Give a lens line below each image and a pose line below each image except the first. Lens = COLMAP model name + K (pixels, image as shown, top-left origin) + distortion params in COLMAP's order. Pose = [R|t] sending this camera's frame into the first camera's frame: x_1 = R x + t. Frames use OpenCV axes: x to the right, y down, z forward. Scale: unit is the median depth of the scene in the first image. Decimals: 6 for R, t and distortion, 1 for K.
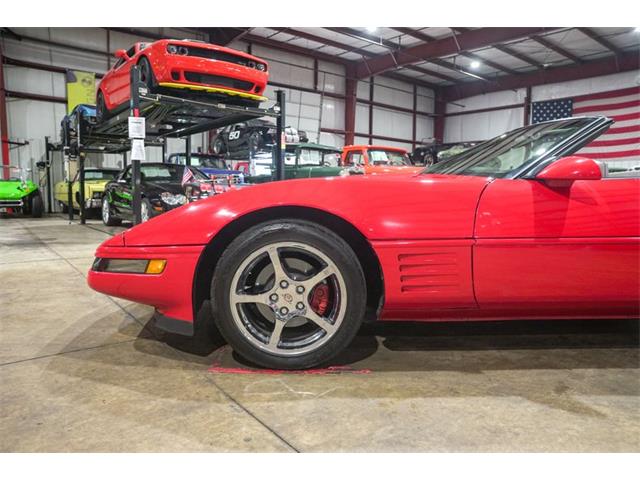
lens RADIAL K [[437.7, 0, 321.4], [0, 437.7, 239.3], [0, 0, 1]] dist [-0.137650, 0.106660]
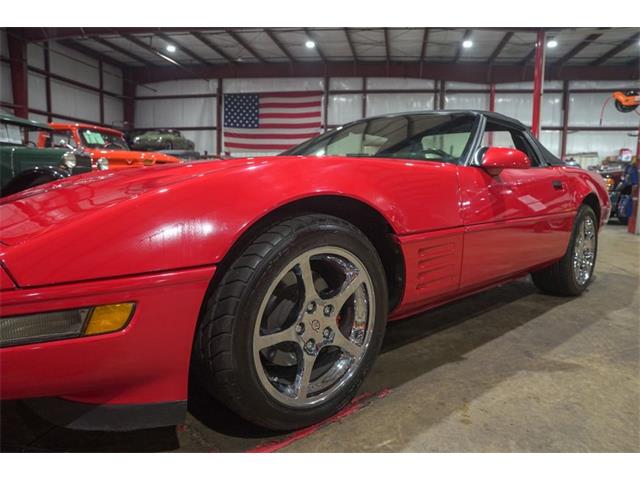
lens RADIAL K [[437.7, 0, 320.3], [0, 437.7, 239.2], [0, 0, 1]] dist [-0.137650, 0.106660]
pose [[0.755798, -0.080050, 0.649894, -0.132606], [0.061865, 0.996789, 0.050832, -0.010481], [-0.651876, 0.001787, 0.758323, 0.115511]]
